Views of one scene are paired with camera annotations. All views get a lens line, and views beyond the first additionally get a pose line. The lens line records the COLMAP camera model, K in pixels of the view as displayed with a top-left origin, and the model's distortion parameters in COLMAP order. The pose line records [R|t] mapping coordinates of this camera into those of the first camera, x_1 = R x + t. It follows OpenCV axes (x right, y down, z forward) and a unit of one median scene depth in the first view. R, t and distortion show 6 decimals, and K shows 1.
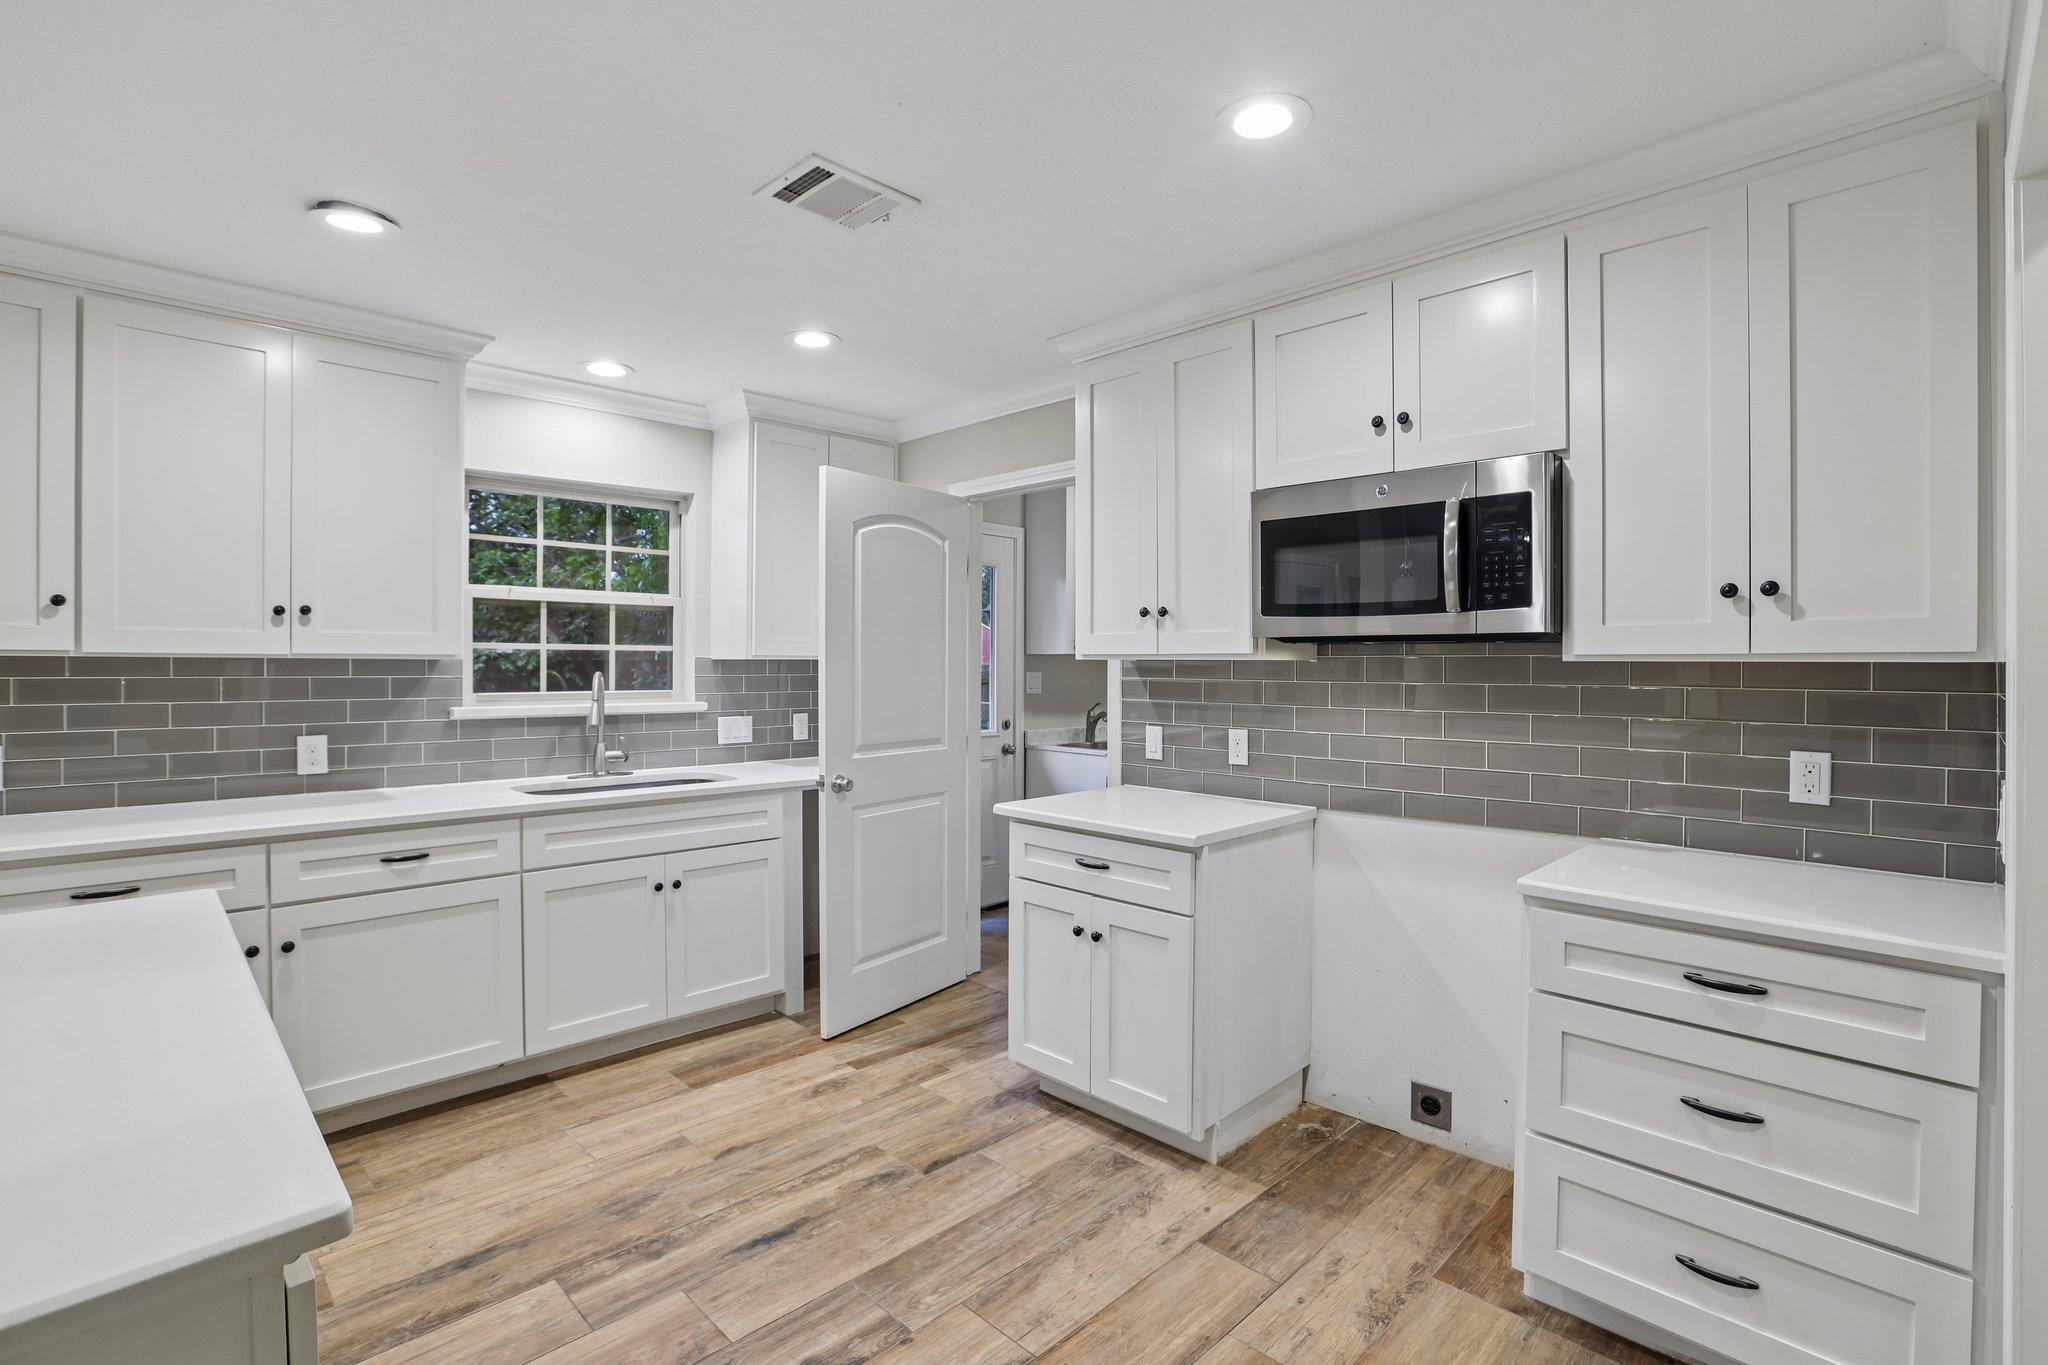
lens RADIAL K [[942.0, 0, 1021.1], [0, 942.0, 670.0], [0, 0, 1]] dist [-0.060201, 0.026366]
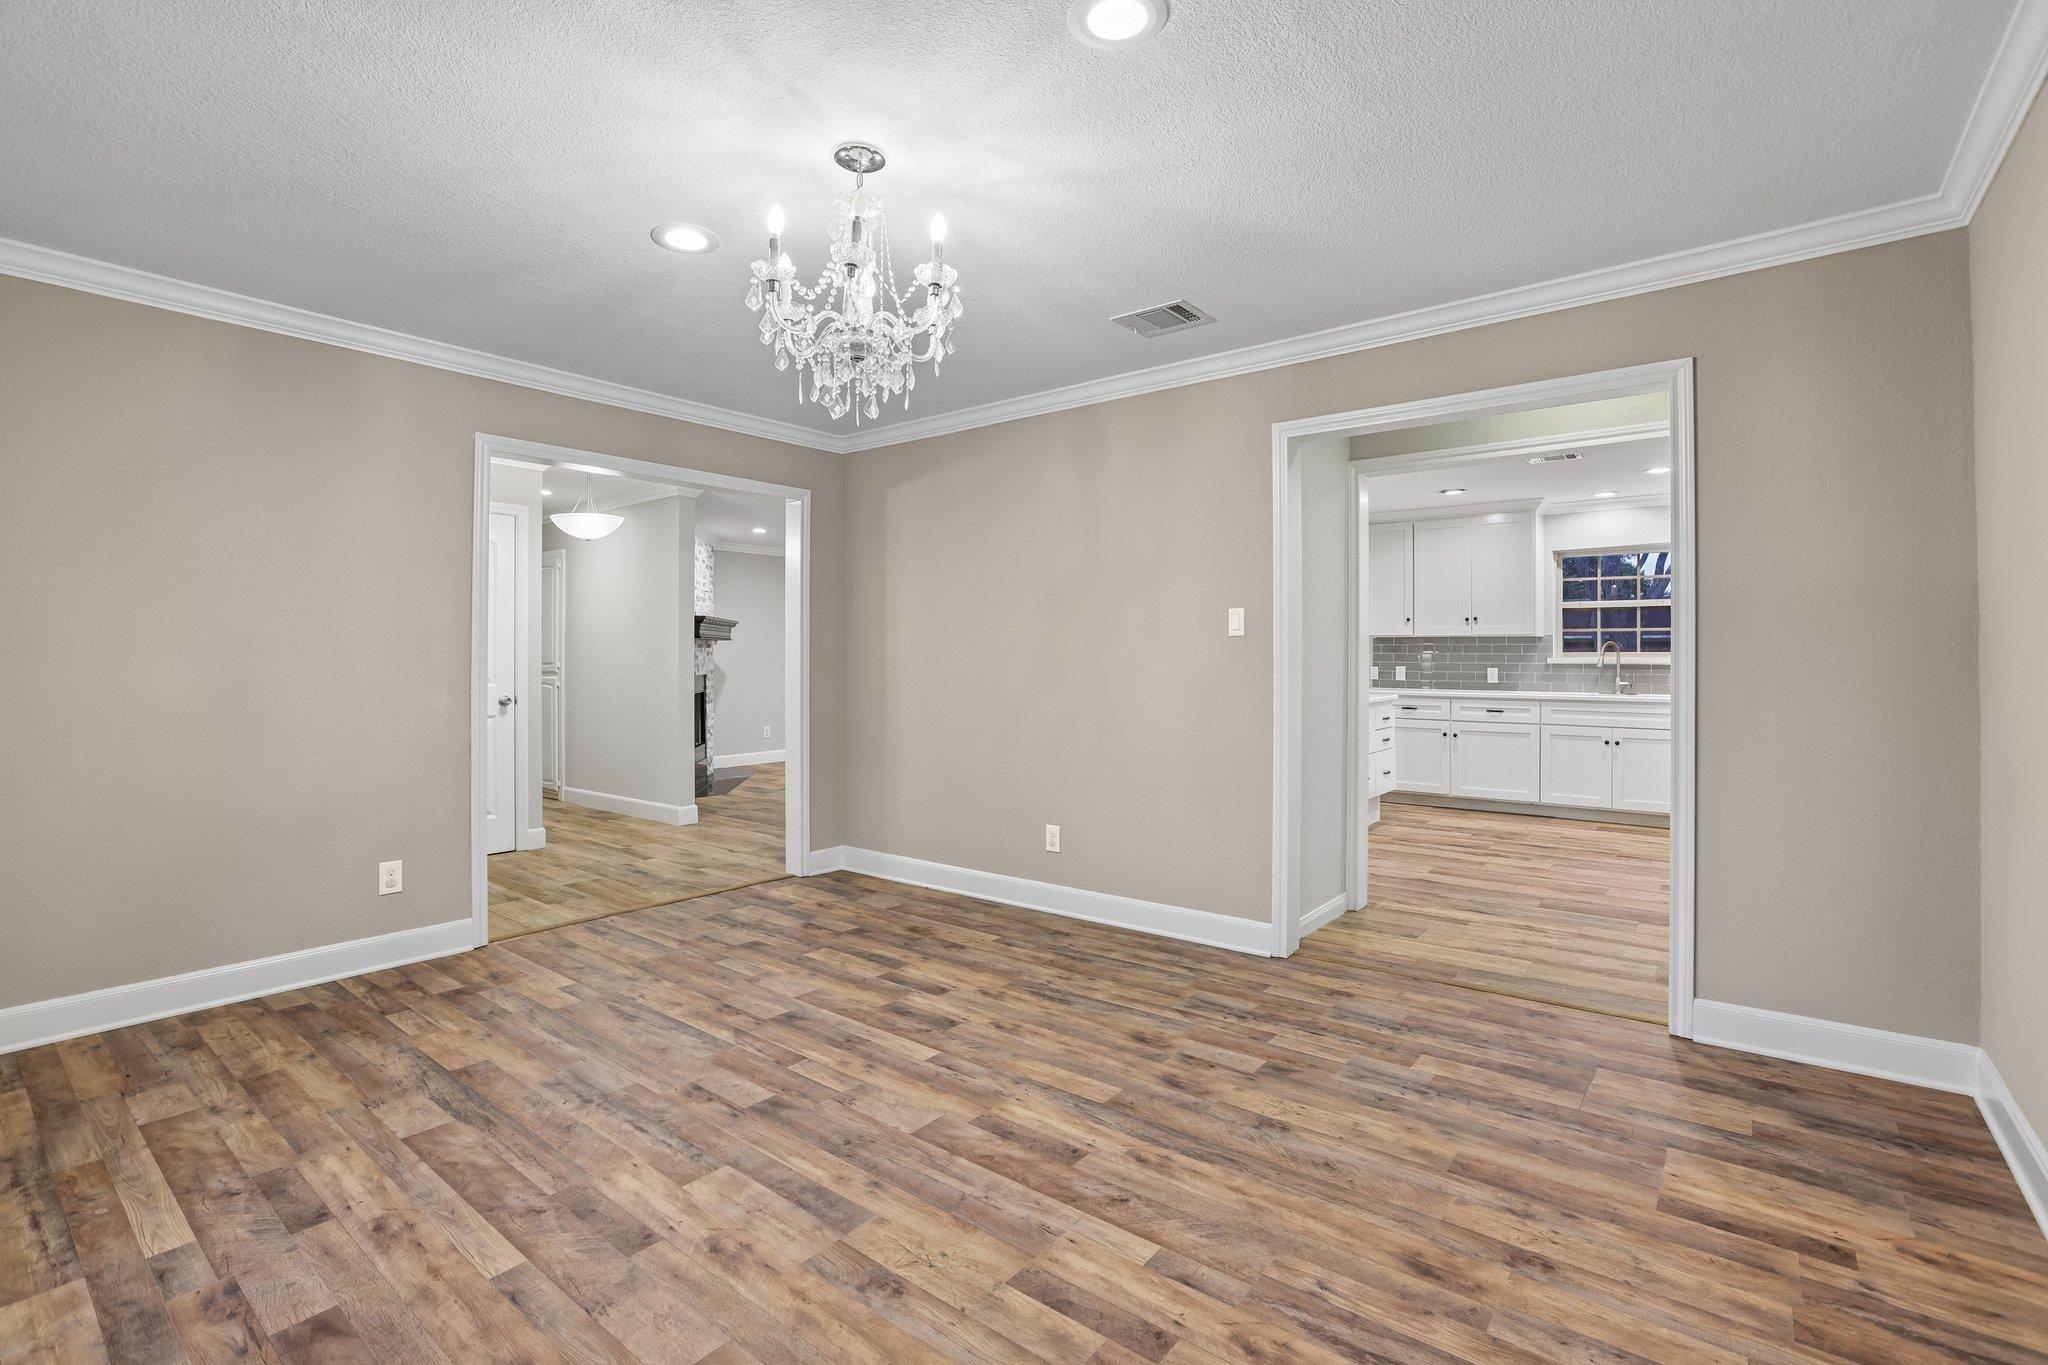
lens RADIAL K [[923.5, 0, 1027.0], [0, 923.5, 673.8], [0, 0, 1]] dist [-0.061665, 0.024447]
pose [[0.119390, 0.014623, -0.992740, 1.863089], [-0.008358, 0.999871, 0.013723, 0.077445], [0.992812, 0.006659, 0.119496, -0.682165]]
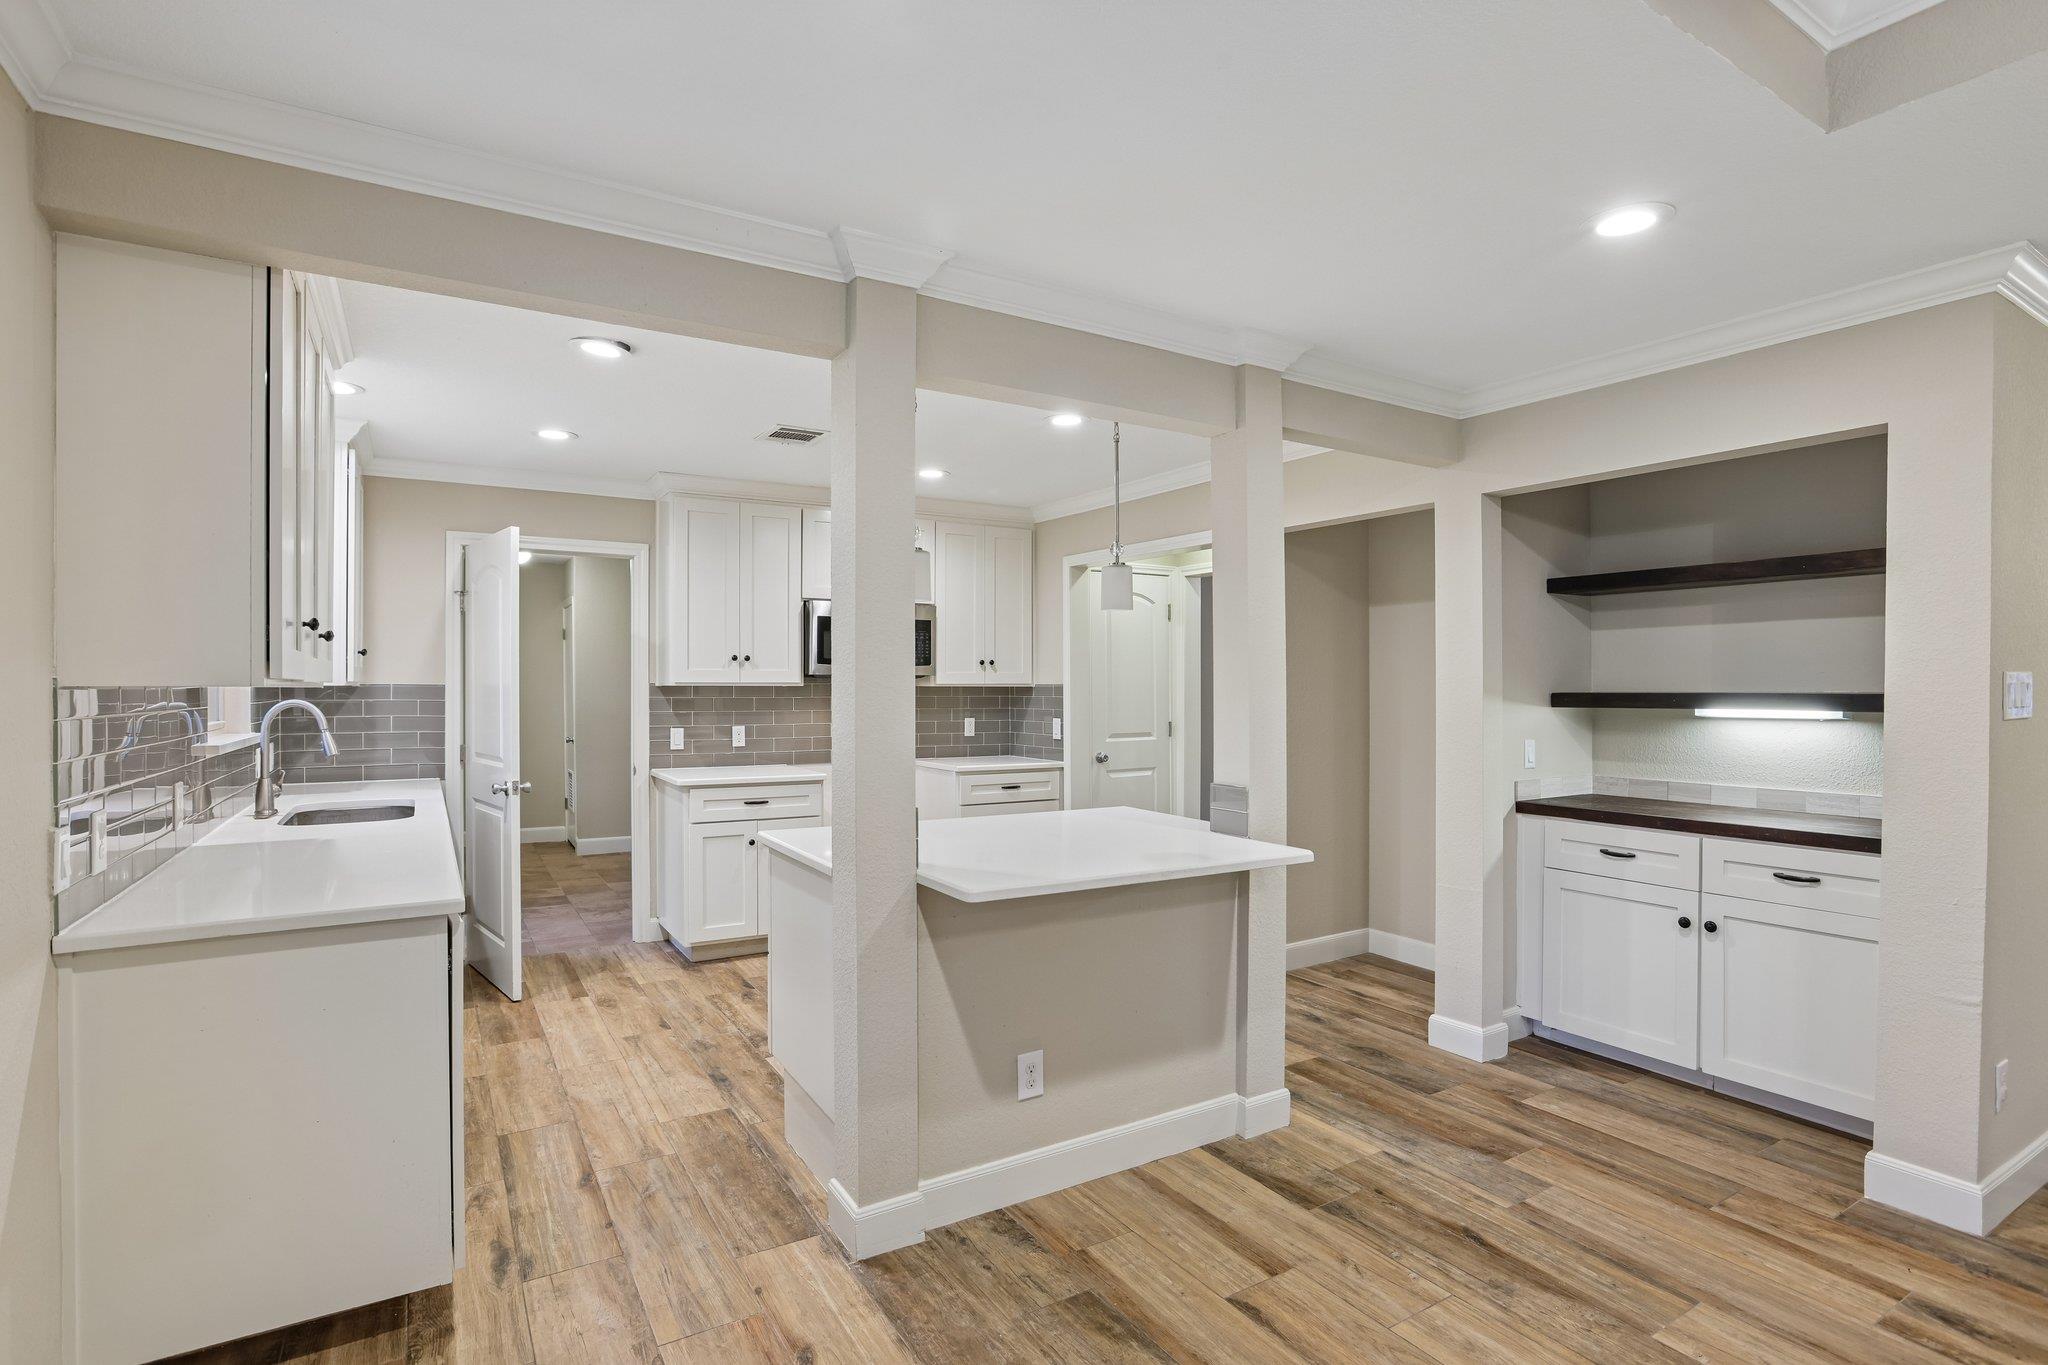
lens RADIAL K [[995.8, 0, 1018.8], [0, 995.8, 688.6], [0, 0, 1]] dist [-0.064901, 0.034027]
pose [[0.235987, -0.006130, 0.971737, -1.697323], [0.006938, 0.999965, 0.004623, -0.011785], [-0.971731, 0.005650, 0.236021, 0.093275]]
